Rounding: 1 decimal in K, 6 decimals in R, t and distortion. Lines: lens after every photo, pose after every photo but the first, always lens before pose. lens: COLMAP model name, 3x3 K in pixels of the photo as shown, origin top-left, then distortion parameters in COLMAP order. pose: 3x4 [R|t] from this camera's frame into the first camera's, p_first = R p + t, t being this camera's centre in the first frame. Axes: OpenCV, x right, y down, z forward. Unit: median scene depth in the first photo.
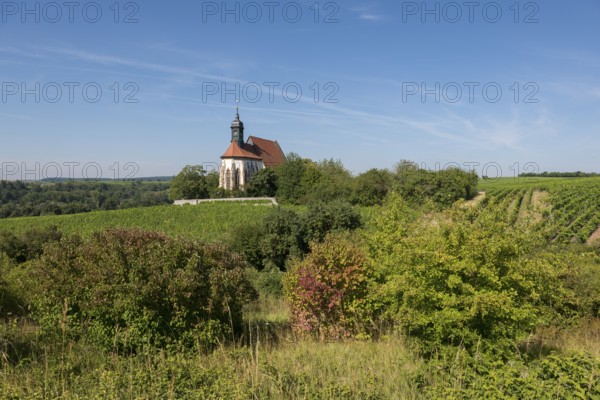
lens RADIAL K [[411.9, 0, 300.0], [0, 411.9, 200.0], [0, 0, 1]] dist [-0.047827, -0.000396]
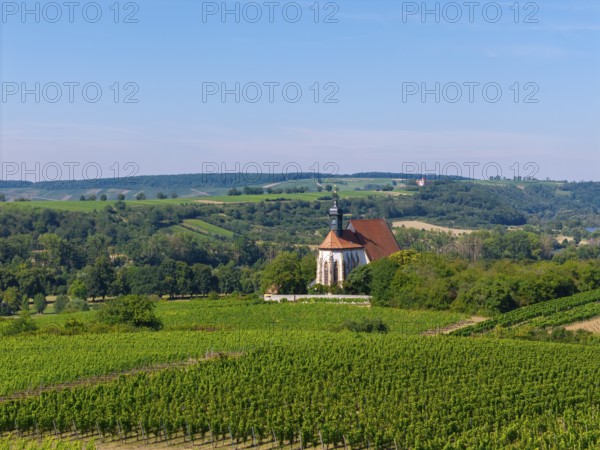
lens RADIAL K [[1200.5, 0, 300.0], [0, 1200.5, 225.0], [0, 0, 1]] dist [-0.002013, 0.064563]
pose [[0.980508, -0.004412, -0.196428, 0.303051], [0.003706, 0.999985, -0.003966, -0.147469], [0.196443, 0.003160, 0.980510, -1.685037]]
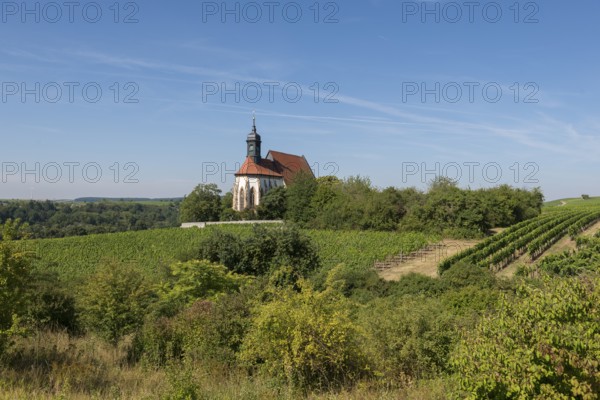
lens RADIAL K [[481.3, 0, 300.0], [0, 481.3, 200.0], [0, 0, 1]] dist [-0.027352, -0.002871]
pose [[0.991287, -0.000991, -0.131715, 0.085270], [-0.005423, 0.998817, -0.048327, -0.000151], [0.131607, 0.048621, 0.990109, -0.007686]]
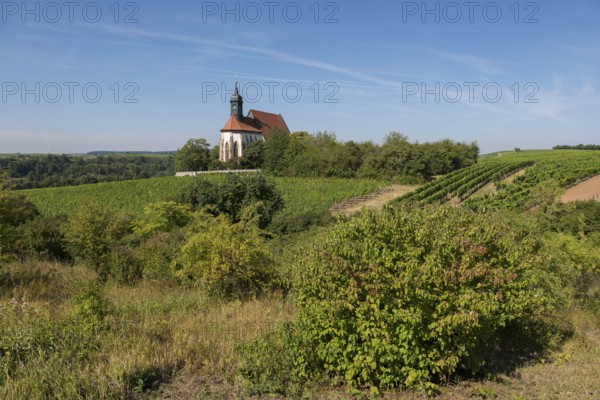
lens RADIAL K [[407.2, 0, 300.0], [0, 407.2, 200.0], [0, 0, 1]] dist [-0.051346, -0.001524]
pose [[0.996173, 0.007245, -0.087108, 0.098418], [-0.001337, 0.997706, 0.067687, 0.000641], [0.087398, -0.067311, 0.993897, -0.009393]]
